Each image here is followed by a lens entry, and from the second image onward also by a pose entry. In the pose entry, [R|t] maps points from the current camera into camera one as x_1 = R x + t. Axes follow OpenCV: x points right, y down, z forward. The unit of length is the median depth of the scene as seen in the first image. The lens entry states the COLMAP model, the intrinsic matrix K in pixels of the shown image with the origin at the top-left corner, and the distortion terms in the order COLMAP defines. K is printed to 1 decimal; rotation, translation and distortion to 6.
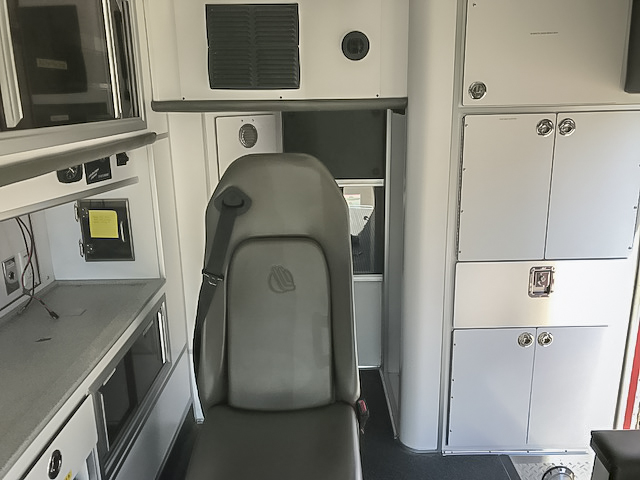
lens RADIAL K [[529.6, 0, 320.0], [0, 529.6, 240.0], [0, 0, 1]] dist [0.007760, 0.006198]
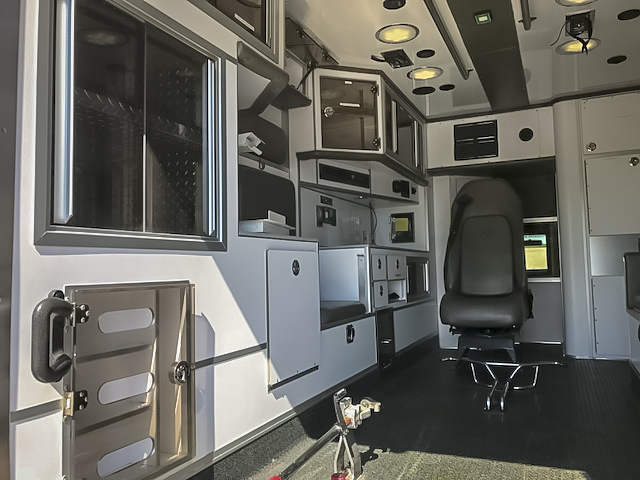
lens RADIAL K [[527.6, 0, 320.0], [0, 527.6, 240.0], [0, 0, 1]] dist [0.060083, 0.002454]
pose [[0.912967, -0.026067, -0.407200, 0.175036], [-0.101281, 0.952249, -0.288036, 0.743384], [0.395264, 0.304209, 0.866731, -1.059204]]
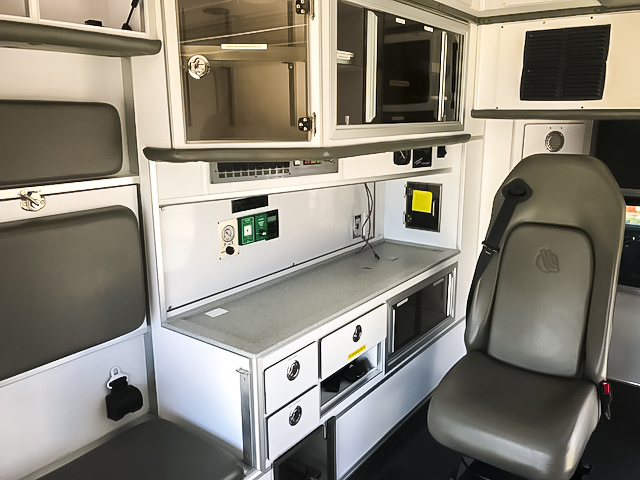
lens RADIAL K [[529.6, 0, 320.0], [0, 529.6, 240.0], [0, 0, 1]] dist [0.007760, 0.006198]
pose [[0.802492, 0.153457, -0.576591, 0.184394], [-0.166329, 0.985589, 0.030815, 0.073894], [0.573011, 0.071175, 0.816451, -0.247449]]
